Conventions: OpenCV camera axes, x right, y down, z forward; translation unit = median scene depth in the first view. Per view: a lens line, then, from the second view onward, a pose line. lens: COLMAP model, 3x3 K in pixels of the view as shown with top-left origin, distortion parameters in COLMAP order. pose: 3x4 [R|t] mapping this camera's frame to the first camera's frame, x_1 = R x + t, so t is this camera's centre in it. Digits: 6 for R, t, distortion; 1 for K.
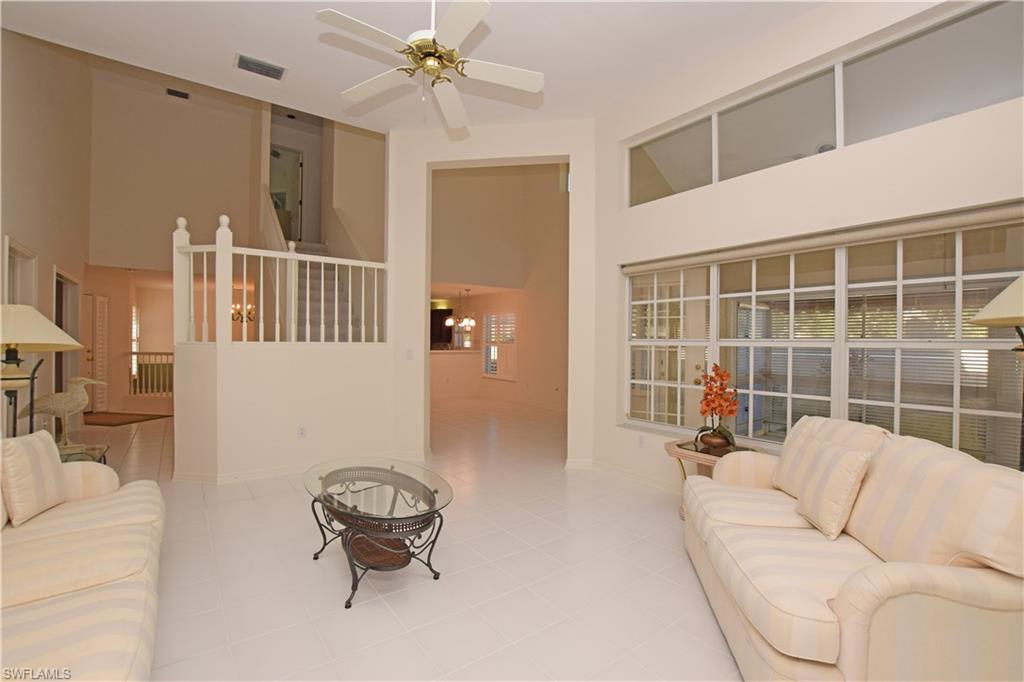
lens RADIAL K [[456.4, 0, 512.0], [0, 456.4, 341.0], [0, 0, 1]] dist [-0.000444, -0.000092]
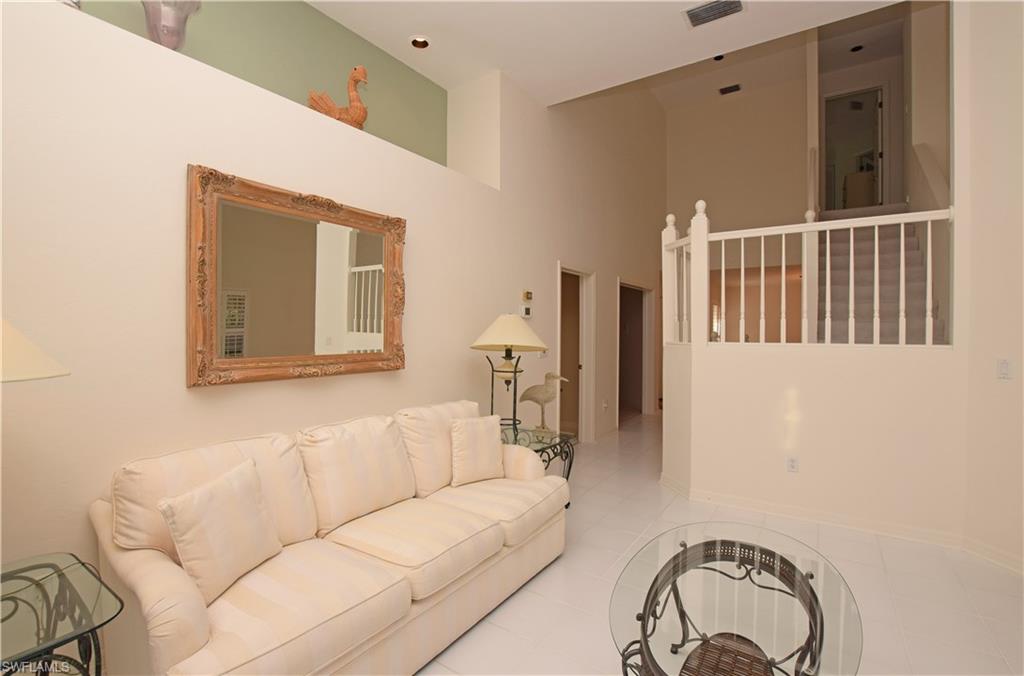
lens RADIAL K [[475.7, 0, 512.0], [0, 475.7, 338.0], [0, 0, 1]] dist [-0.029794, -0.000162]
pose [[0.329808, 0.002420, -0.944045, 0.113929], [0.000621, 0.999996, 0.002781, -0.009916], [0.944048, -0.001504, 0.329806, 0.341030]]
